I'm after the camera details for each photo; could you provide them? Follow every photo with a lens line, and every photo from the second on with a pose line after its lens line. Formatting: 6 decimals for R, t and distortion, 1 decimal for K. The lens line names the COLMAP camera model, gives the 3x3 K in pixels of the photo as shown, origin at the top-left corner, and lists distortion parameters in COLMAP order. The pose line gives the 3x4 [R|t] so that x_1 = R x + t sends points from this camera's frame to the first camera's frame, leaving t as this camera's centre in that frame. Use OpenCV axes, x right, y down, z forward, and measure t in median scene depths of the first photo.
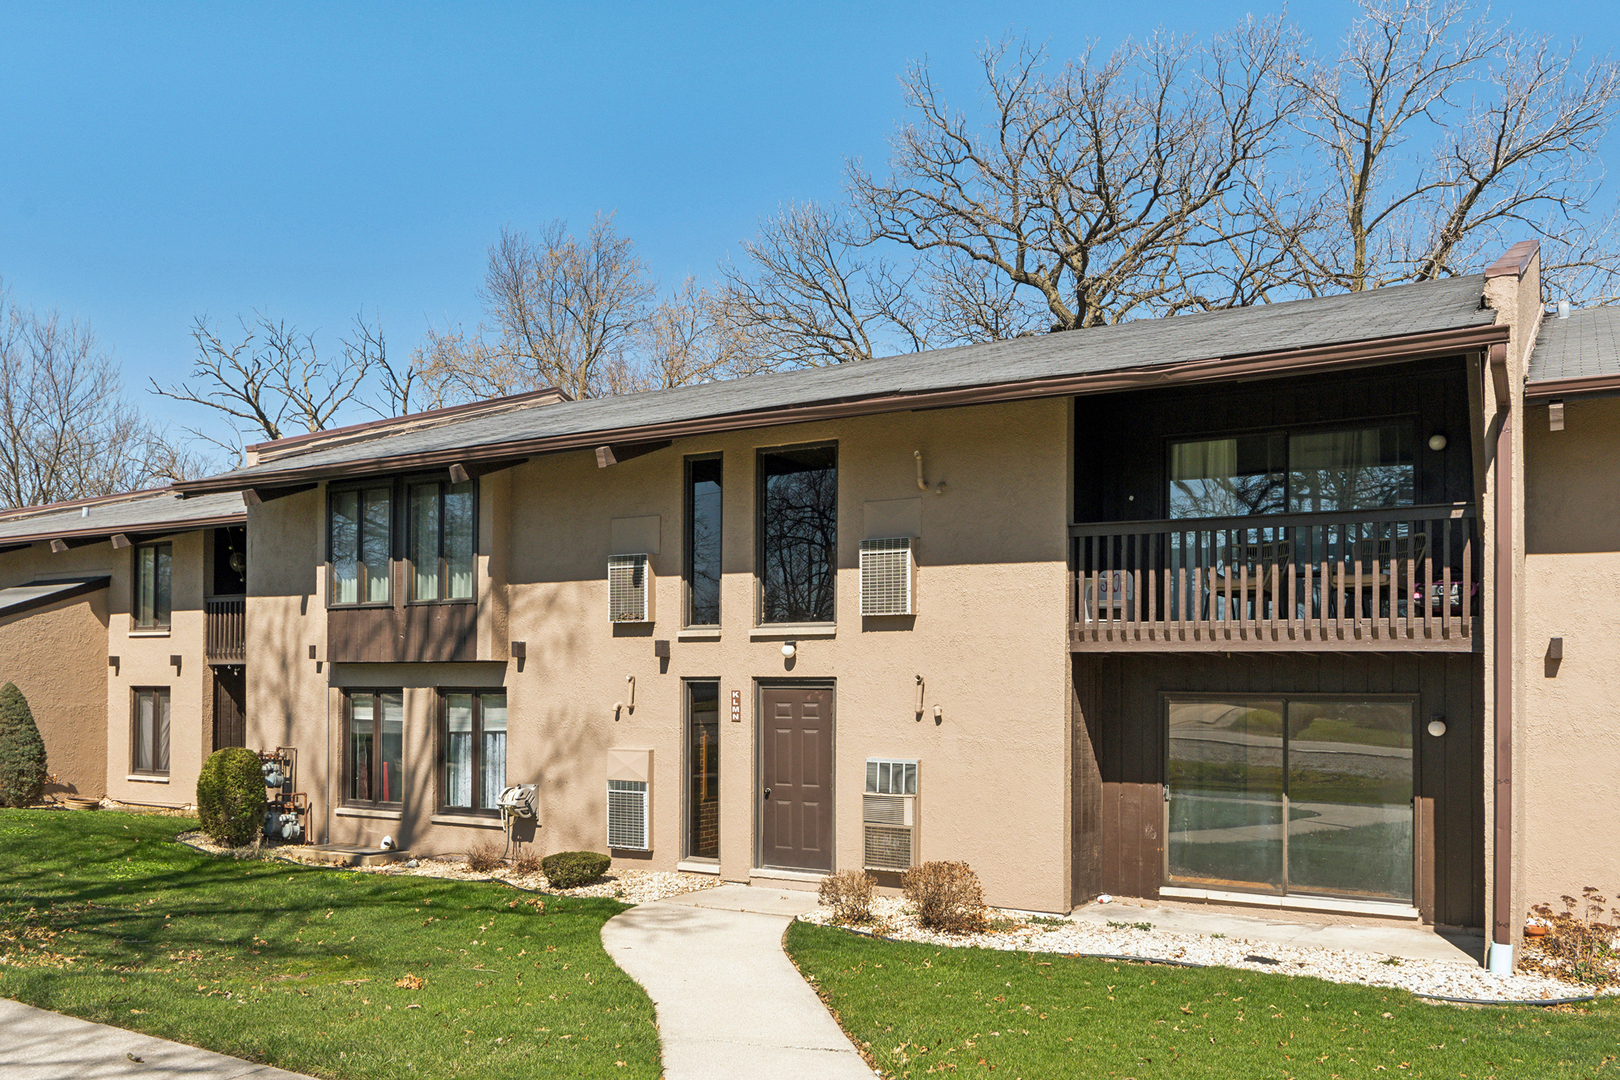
lens RADIAL K [[1169.7, 0, 810.0], [0, 1169.7, 540.0], [0, 0, 1]] dist [-0.005298, 0.001388]
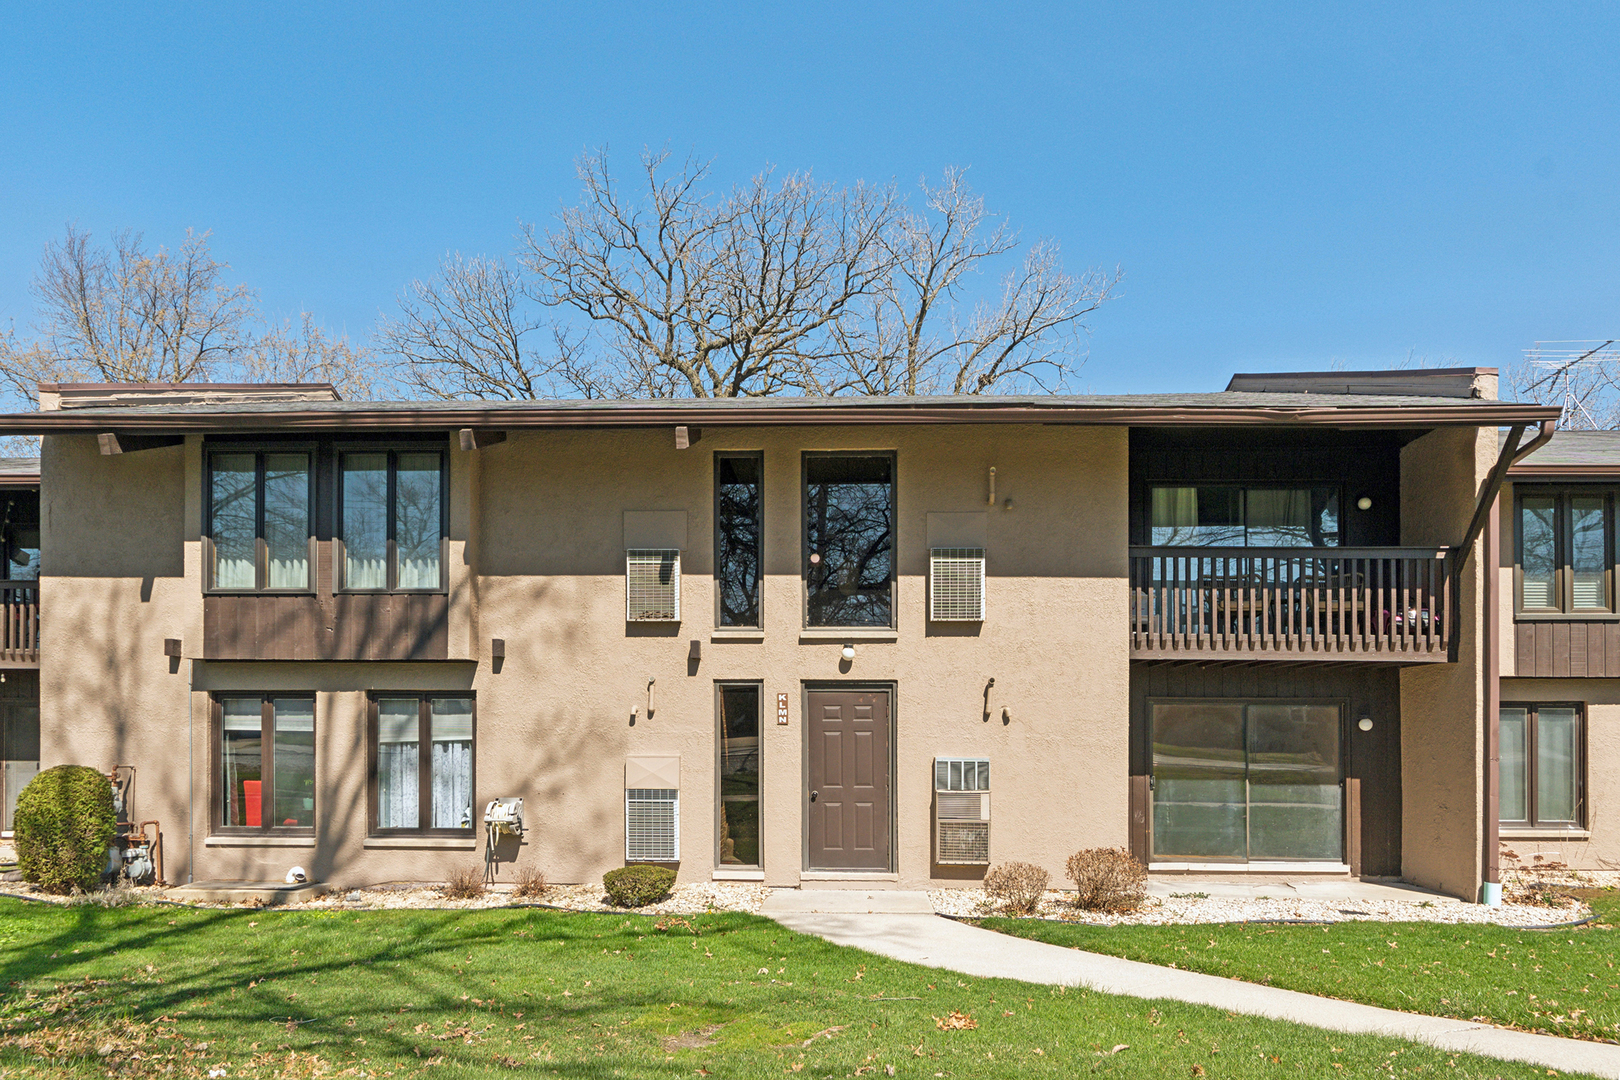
lens RADIAL K [[979.4, 0, 810.1], [0, 979.4, 615.8], [0, 0, 1]] dist [-0.003960, -0.002208]
pose [[0.897994, 0.047801, 0.437403, -0.387171], [-0.055131, 0.998471, 0.004068, 0.056172], [-0.436540, -0.027767, 0.899256, 0.238528]]
